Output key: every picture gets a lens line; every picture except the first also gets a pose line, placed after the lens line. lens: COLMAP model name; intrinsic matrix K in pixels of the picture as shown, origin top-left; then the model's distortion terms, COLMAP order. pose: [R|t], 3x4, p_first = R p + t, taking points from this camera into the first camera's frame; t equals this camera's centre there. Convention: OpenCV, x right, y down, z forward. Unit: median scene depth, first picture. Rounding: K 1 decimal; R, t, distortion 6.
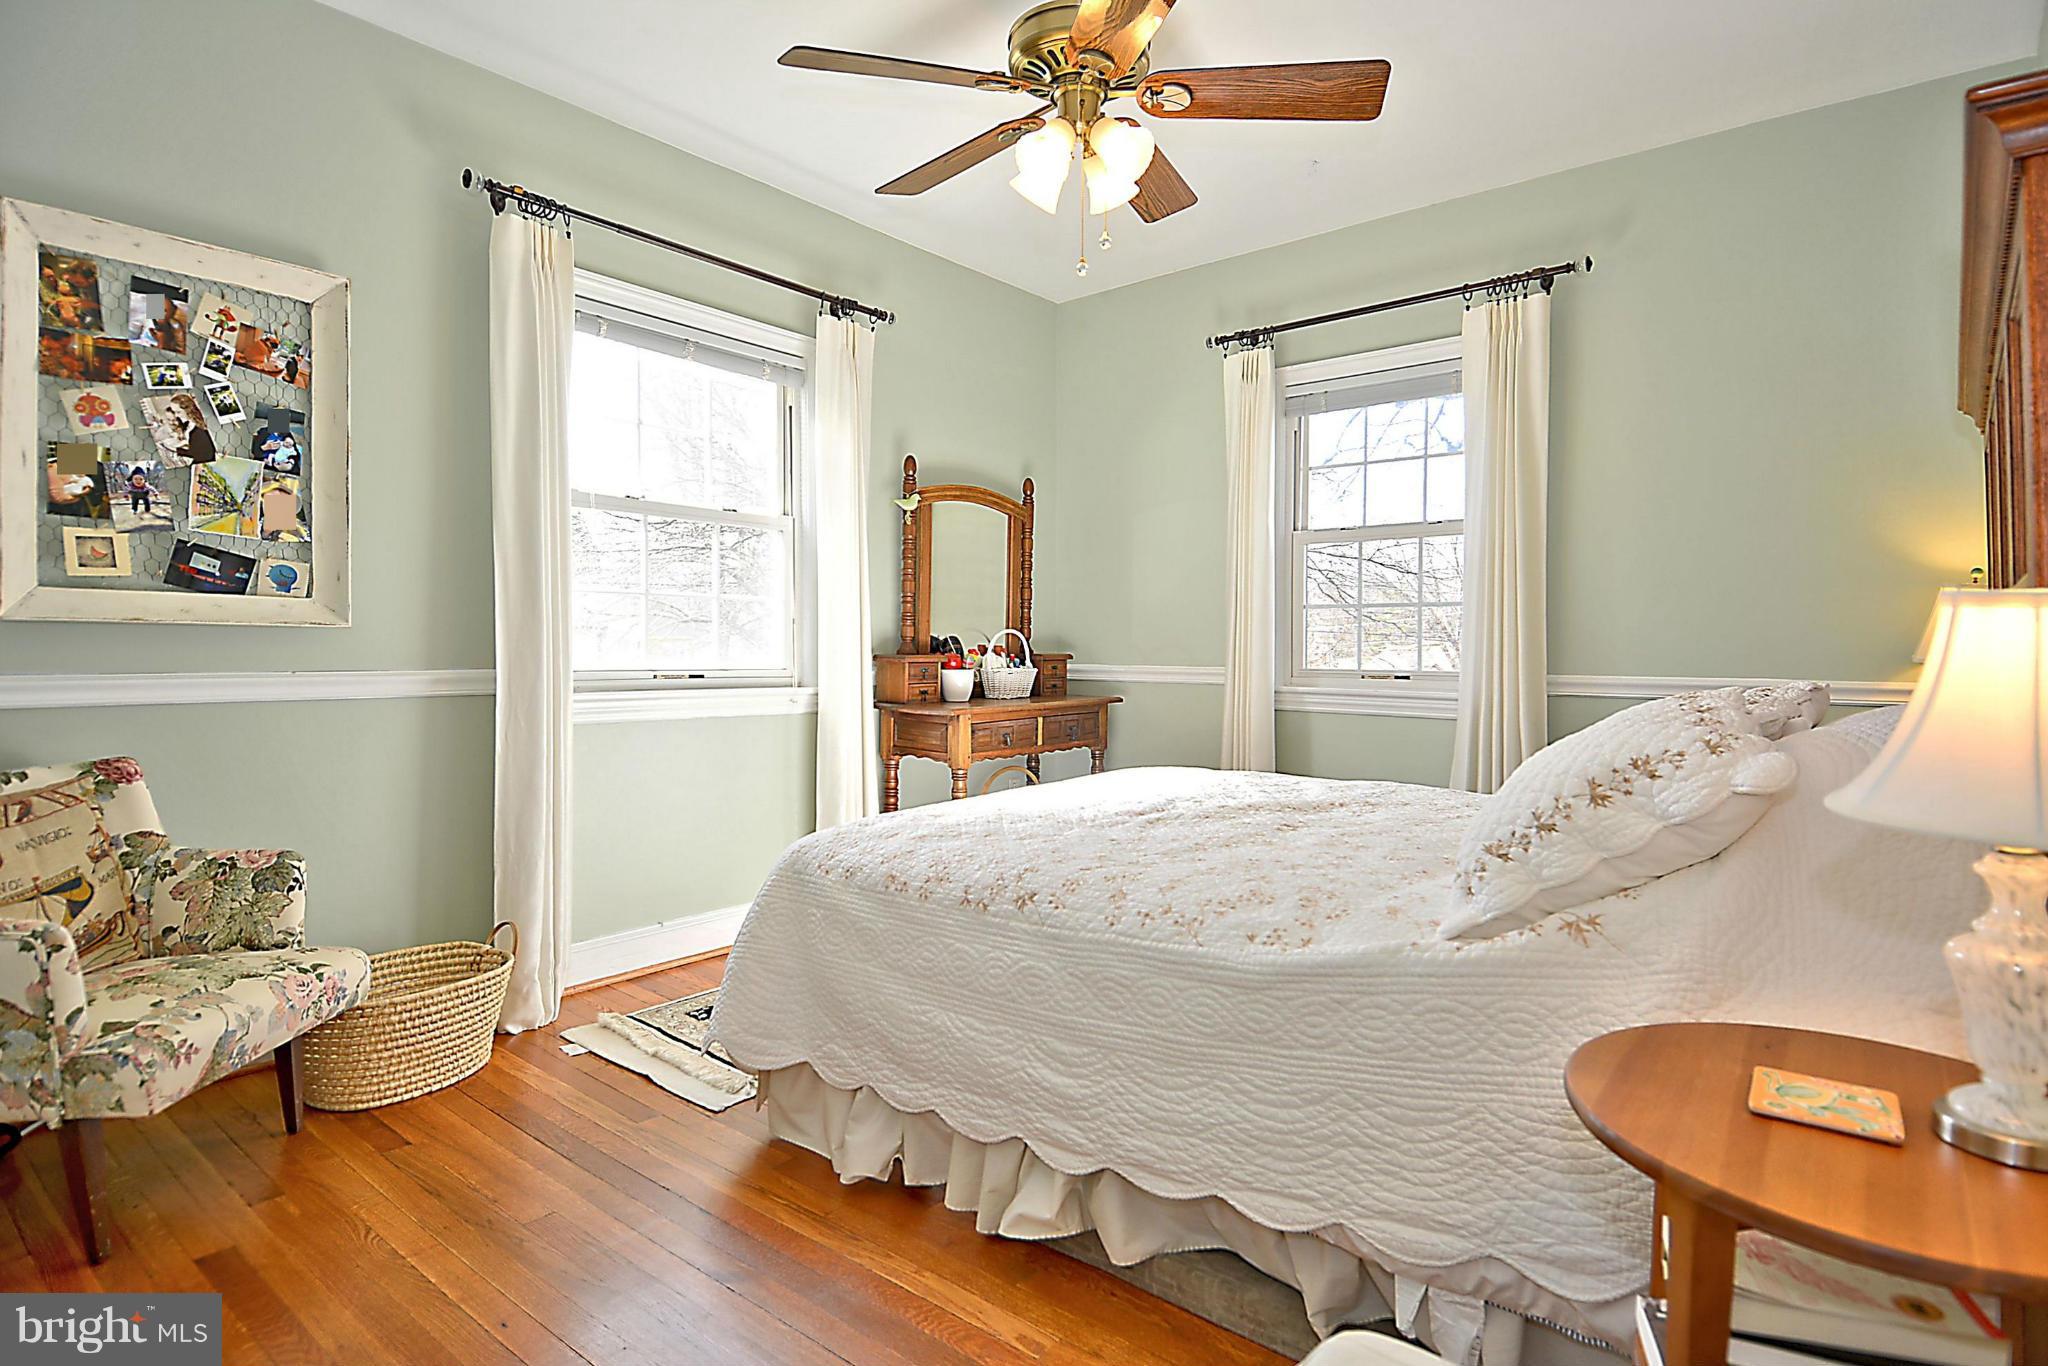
lens RADIAL K [[1100.7, 0, 1024.5], [0, 1100.7, 667.1], [0, 0, 1]] dist [0.067359, -0.041317]
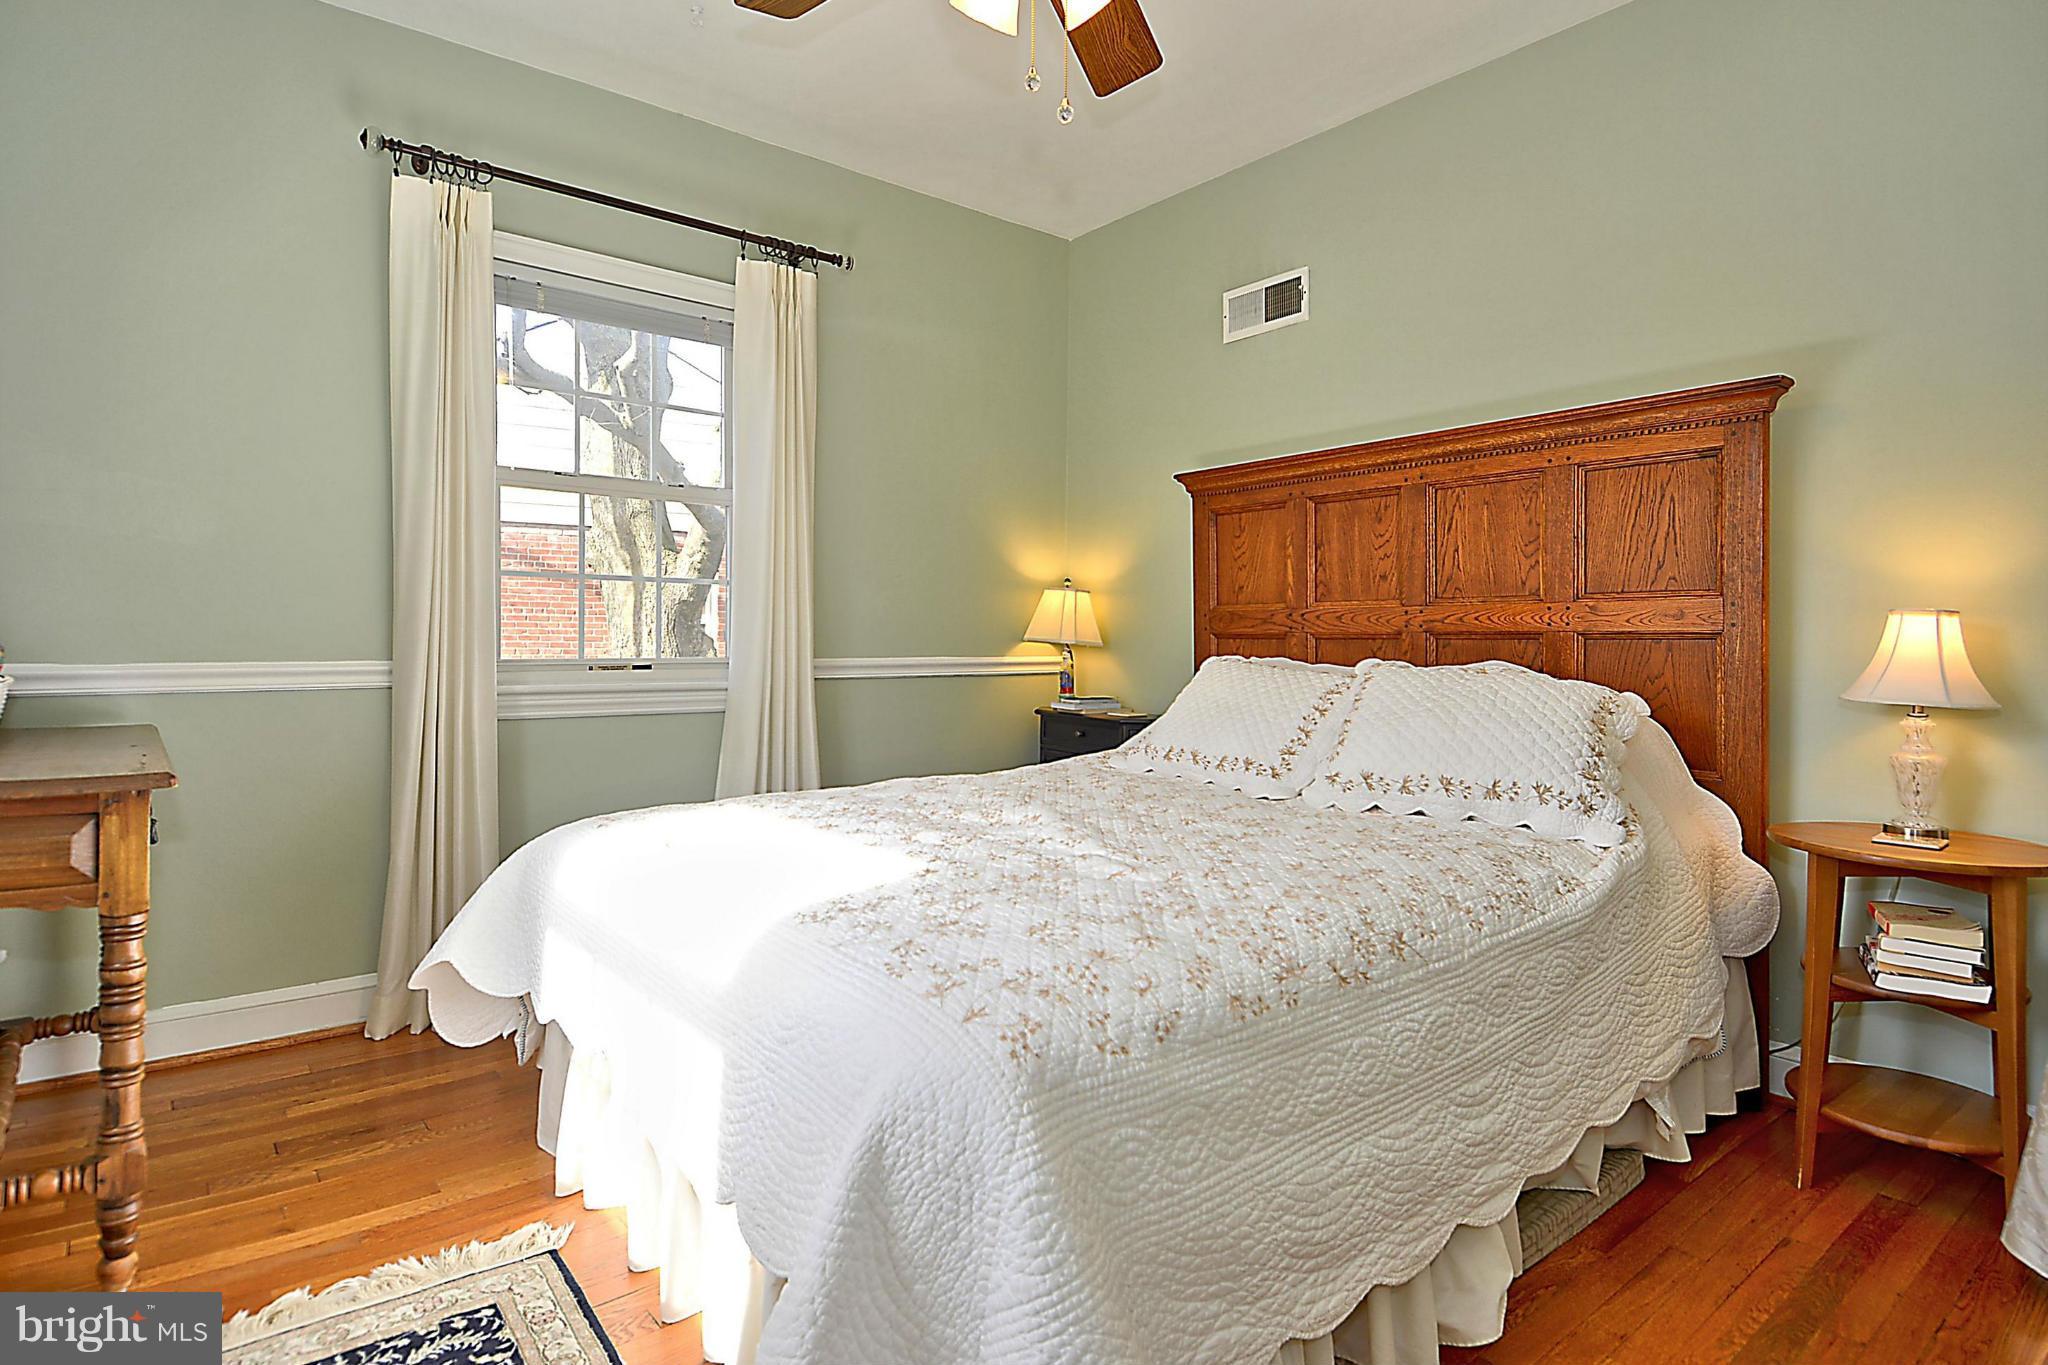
lens RADIAL K [[1100.7, 0, 1024.5], [0, 1100.7, 666.6], [0, 0, 1]] dist [0.067359, -0.041317]
pose [[0.173716, -0.029444, 0.984356, -0.447773], [0.016199, 0.999503, 0.027038, -0.009428], [-0.984663, 0.011248, 0.174107, 0.601777]]
